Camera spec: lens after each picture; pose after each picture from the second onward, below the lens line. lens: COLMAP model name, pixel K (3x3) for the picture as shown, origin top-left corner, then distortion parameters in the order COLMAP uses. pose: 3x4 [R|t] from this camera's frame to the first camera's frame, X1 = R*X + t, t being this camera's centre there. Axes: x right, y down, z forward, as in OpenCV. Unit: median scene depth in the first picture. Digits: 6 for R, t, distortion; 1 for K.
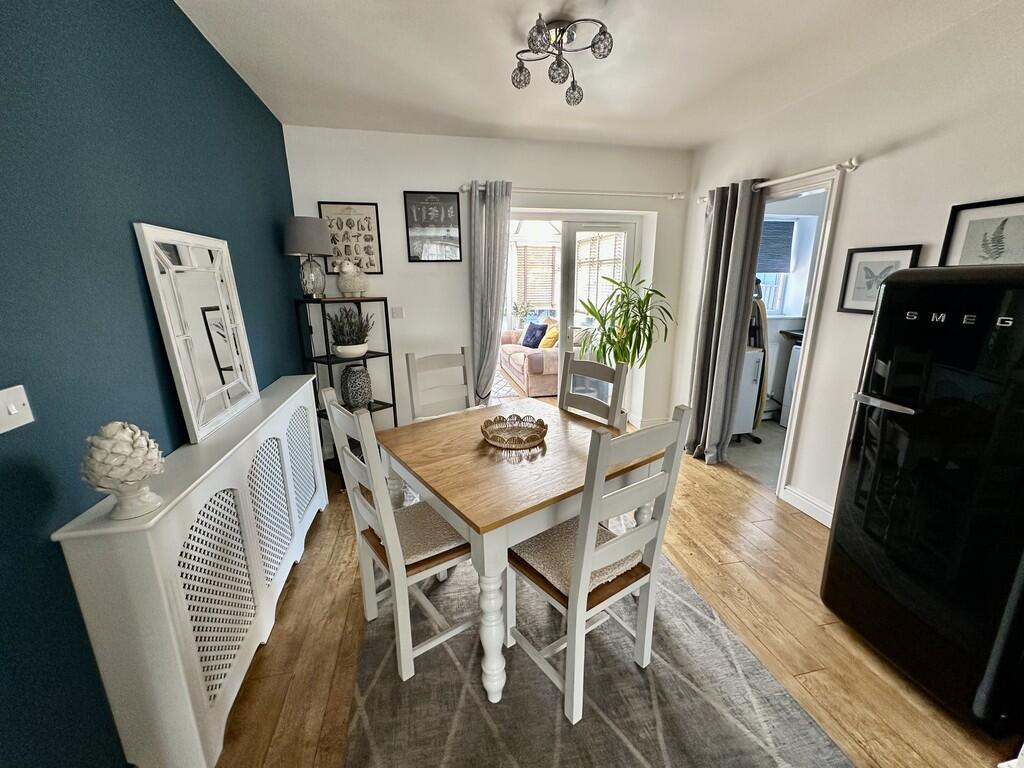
lens RADIAL K [[415.8, 0, 505.1], [0, 415.8, 386.1], [0, 0, 1]] dist [0.002359, 0.000267]
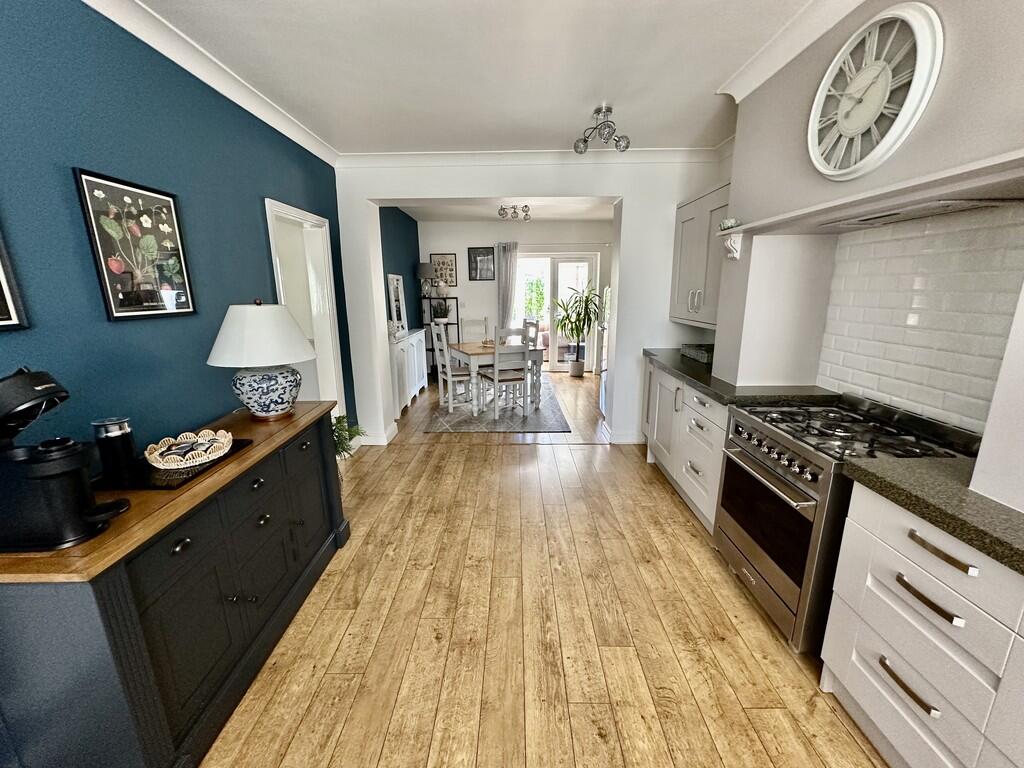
lens RADIAL K [[415.8, 0, 514.9], [0, 415.8, 384.2], [0, 0, 1]] dist [0.002359, 0.000267]
pose [[0.981137, 0.045409, -0.187903, 0.435208], [-0.050436, 0.998484, -0.022057, 0.272755], [0.186617, 0.031118, 0.981940, -1.057677]]
